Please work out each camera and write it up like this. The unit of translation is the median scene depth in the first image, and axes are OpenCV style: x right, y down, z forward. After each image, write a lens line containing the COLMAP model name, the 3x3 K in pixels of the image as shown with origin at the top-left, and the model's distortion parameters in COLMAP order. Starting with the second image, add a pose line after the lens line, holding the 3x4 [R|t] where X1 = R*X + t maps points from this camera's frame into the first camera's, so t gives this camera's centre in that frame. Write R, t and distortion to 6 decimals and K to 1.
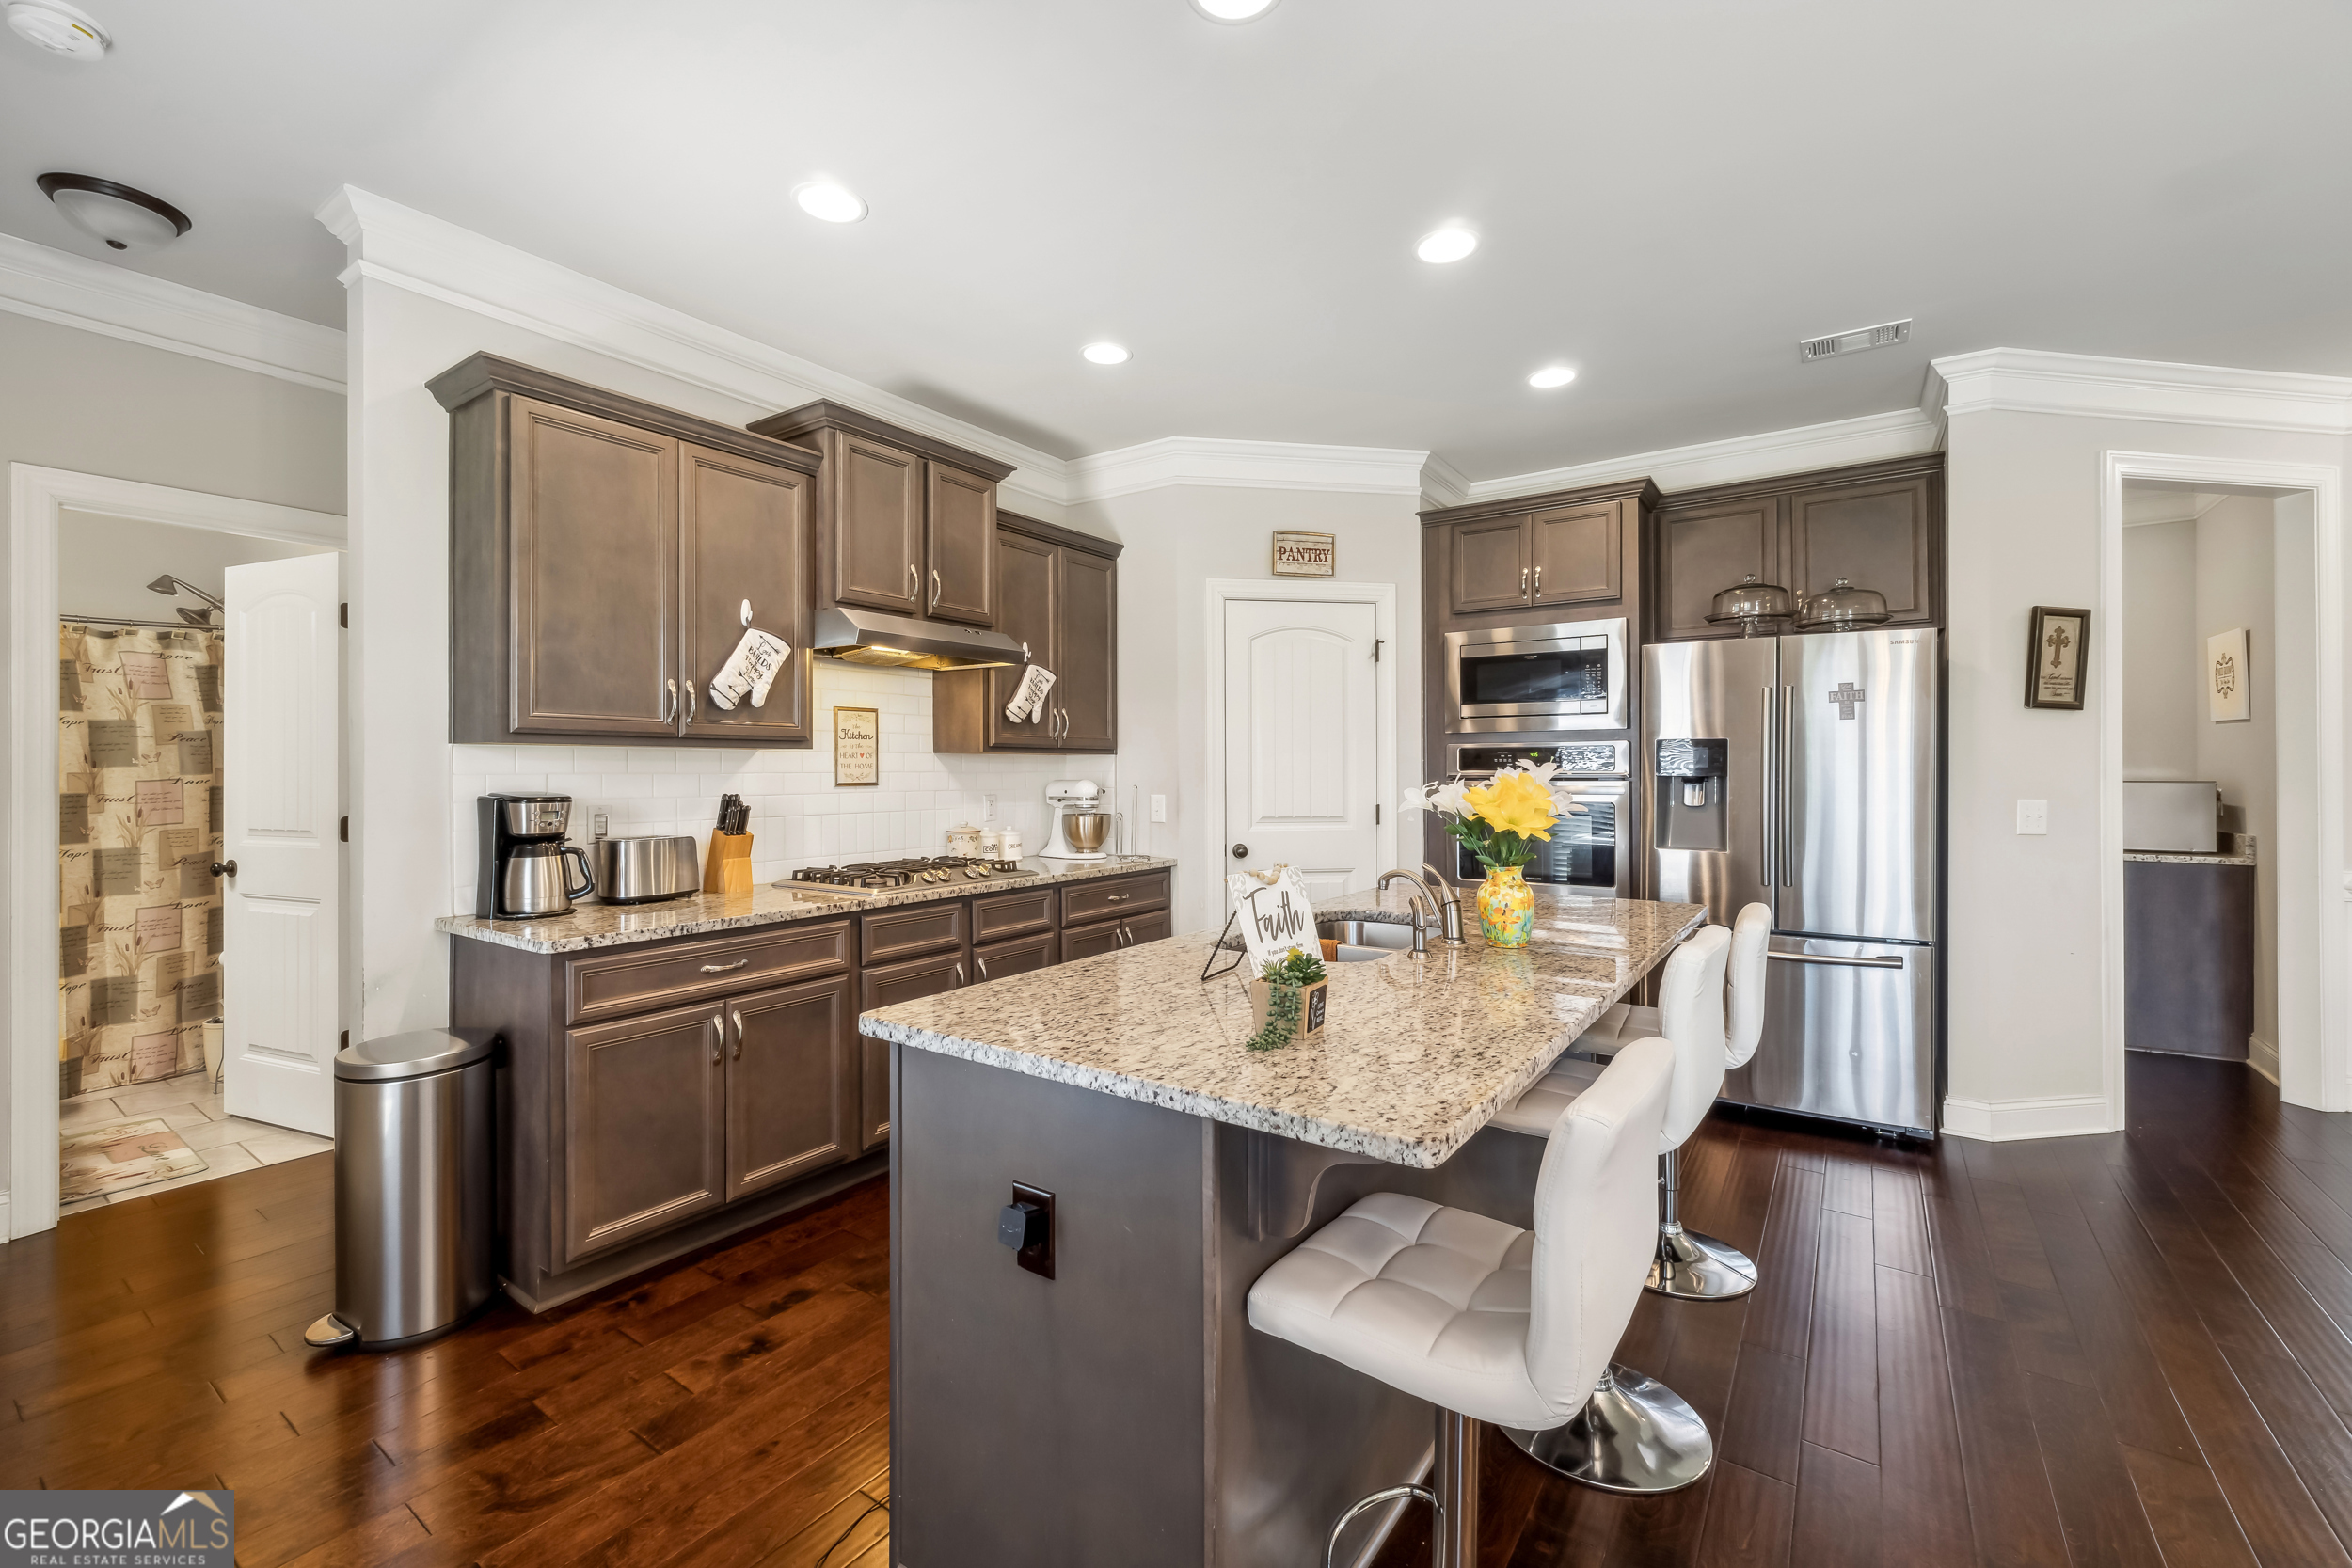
lens RADIAL K [[984.4, 0, 1170.5], [0, 984.4, 774.6], [0, 0, 1]] dist [-0.002169, -0.000557]
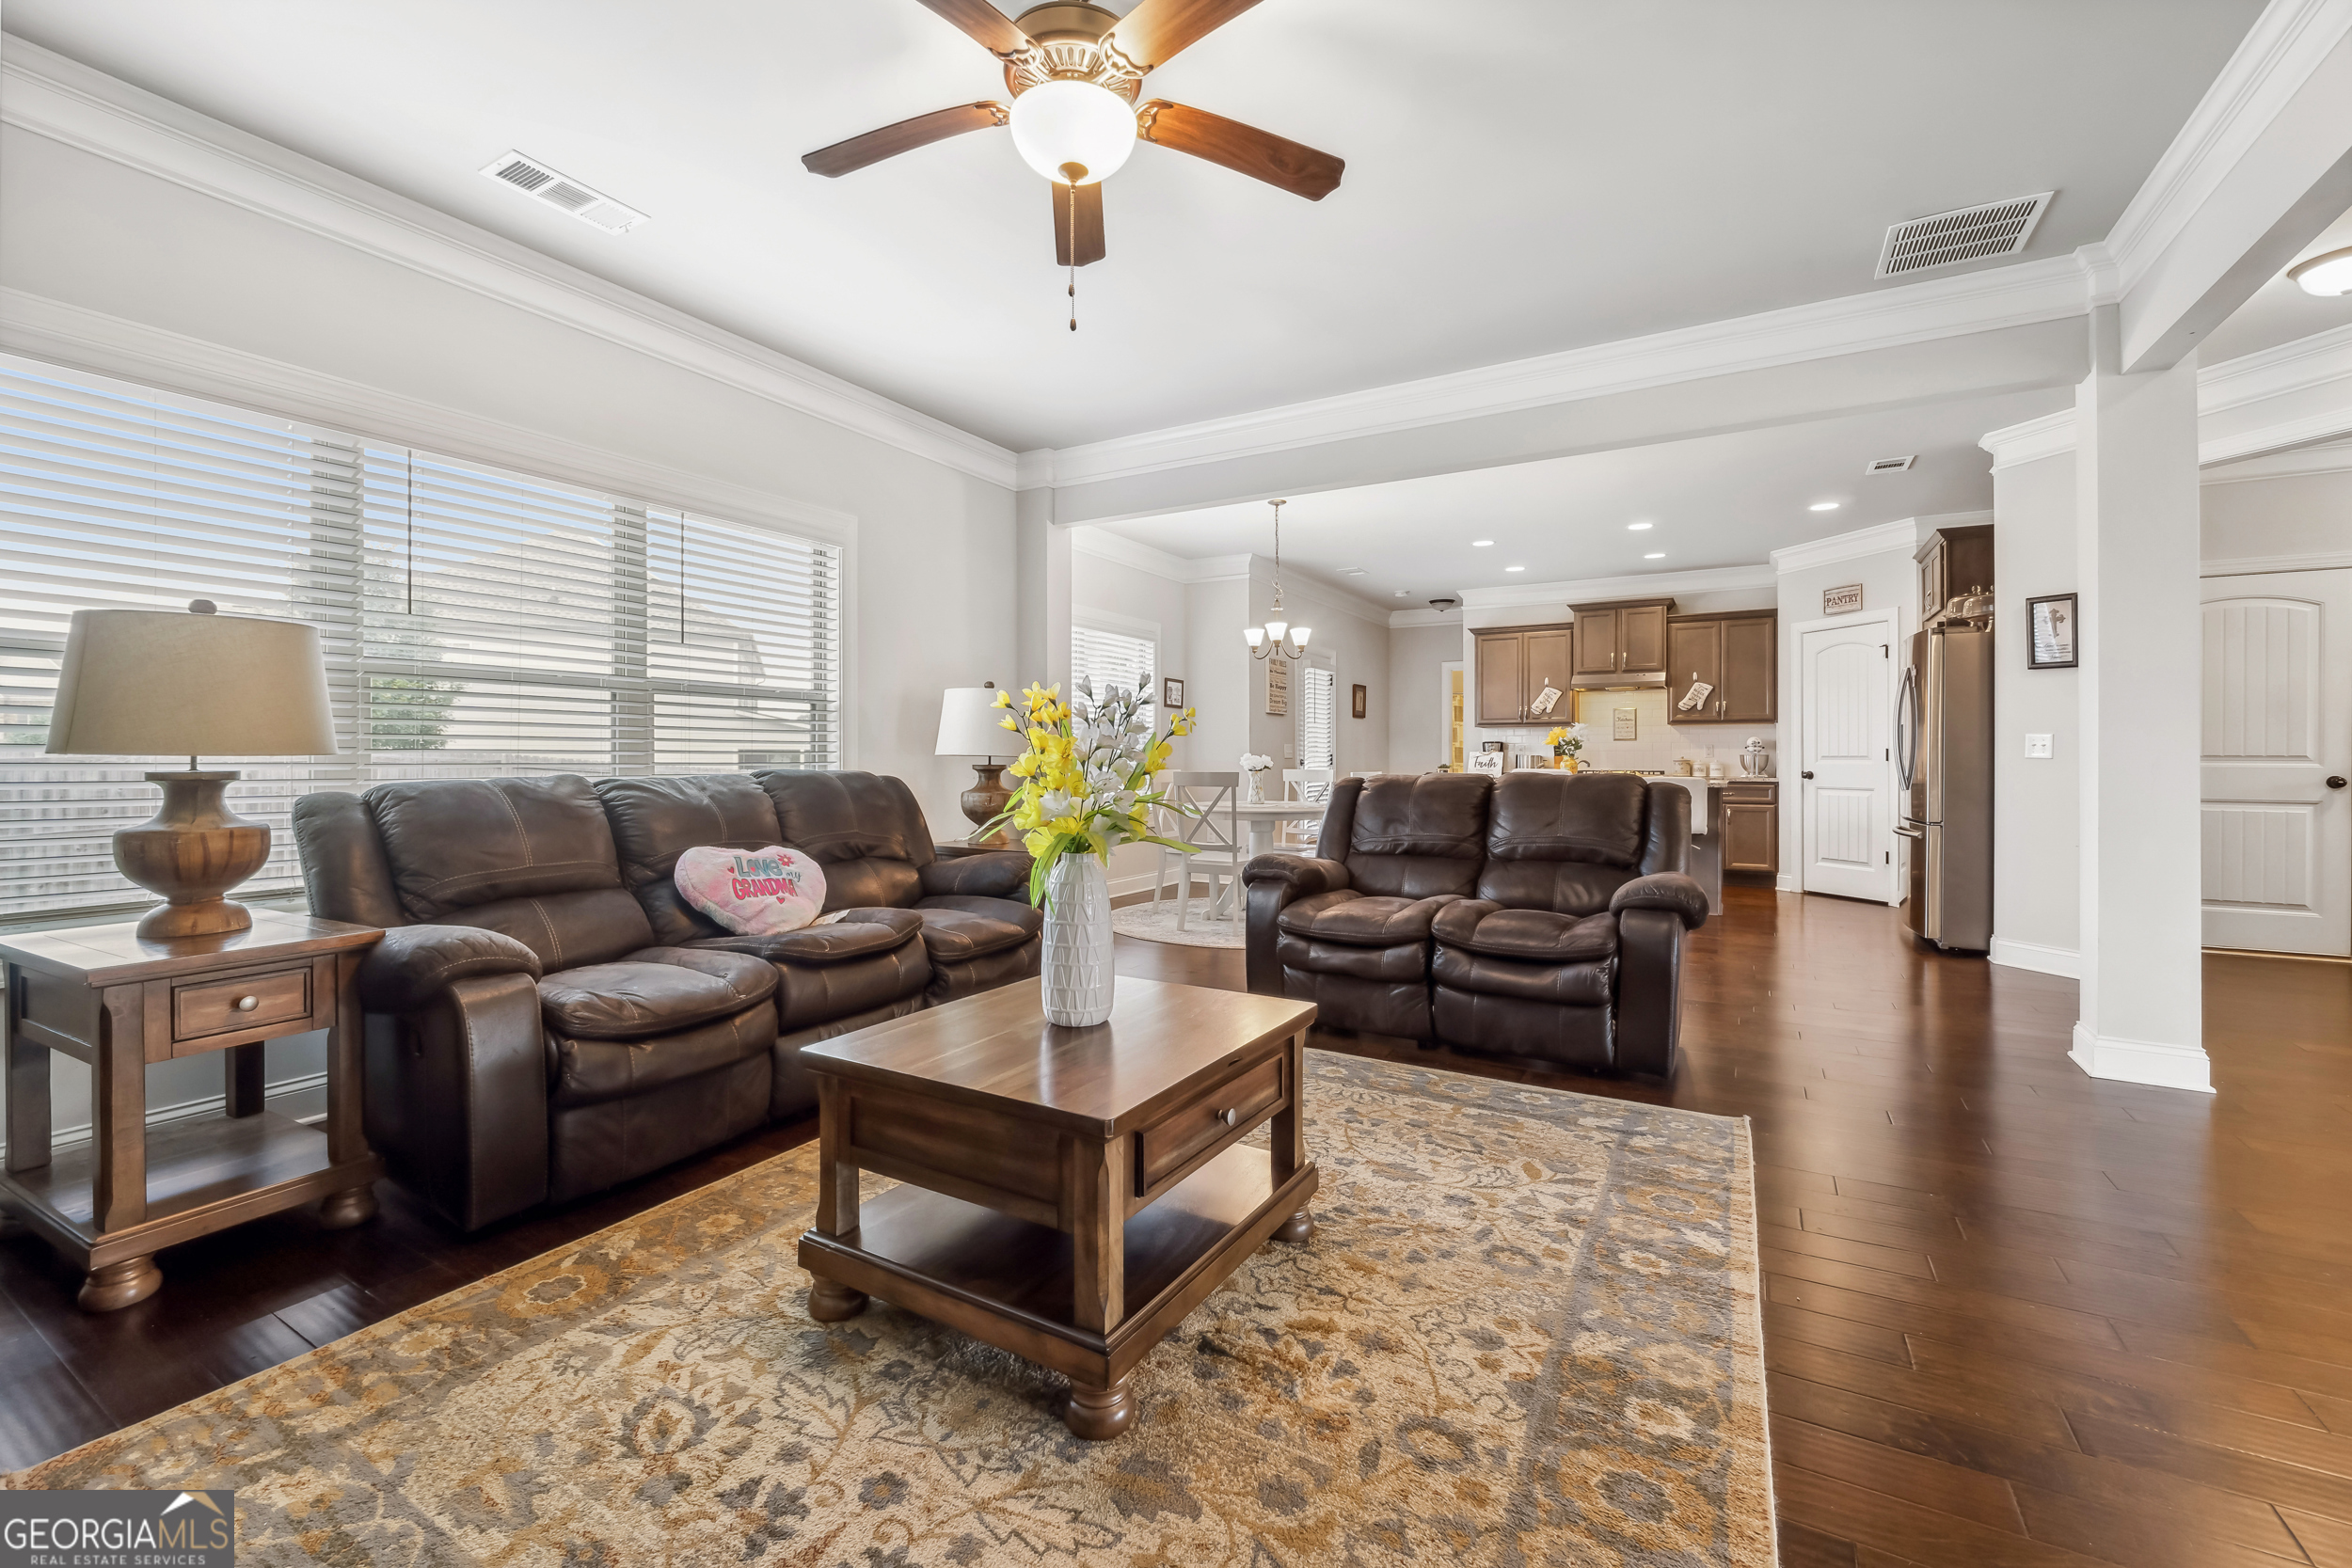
lens RADIAL K [[983.8, 0, 1170.2], [0, 983.8, 763.8], [0, 0, 1]] dist [-0.000117, 0.000000]
pose [[0.080352, 0.006468, -0.996746, 2.363416], [-0.006465, 0.999961, 0.005968, 0.074597], [0.996746, 0.005965, 0.080391, -0.391779]]
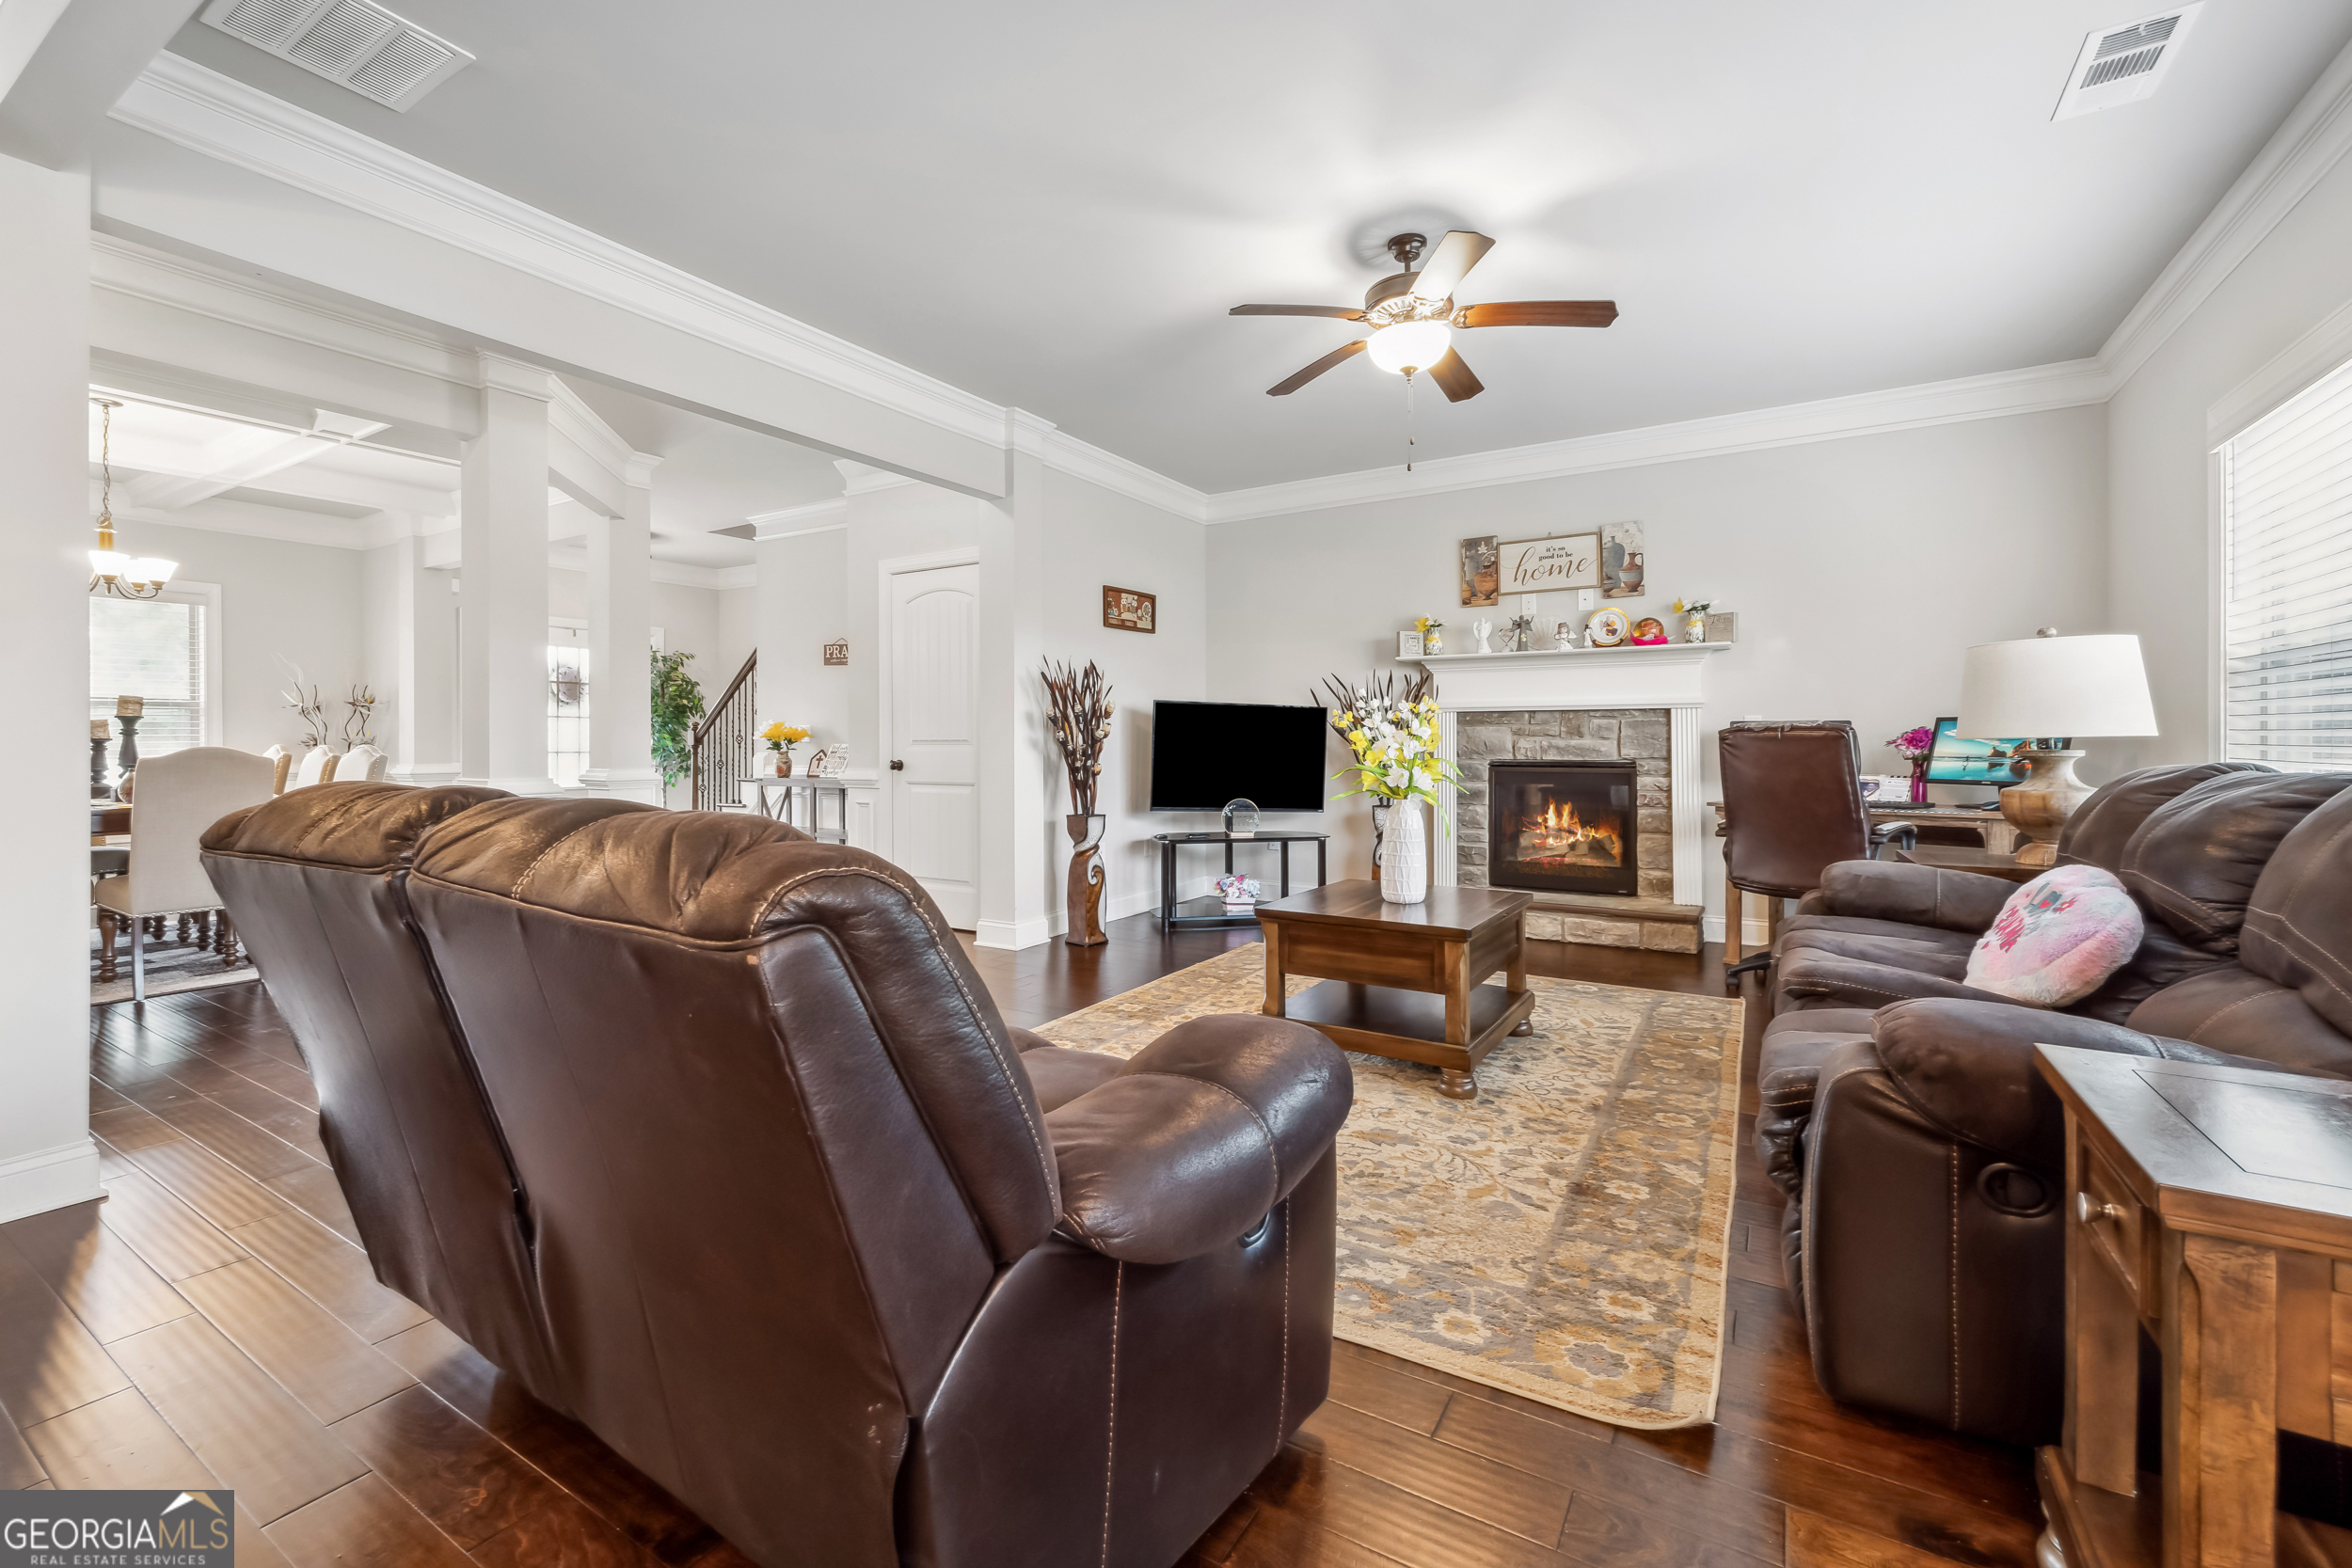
lens RADIAL K [[987.0, 0, 1159.4], [0, 987.0, 740.8], [0, 0, 1]] dist [0.000921, -0.000012]
pose [[-0.045974, 0.000460, 0.998943, 0.668183], [0.007614, 0.999971, -0.000110, 0.073038], [-0.998914, 0.007600, -0.045976, -0.090317]]
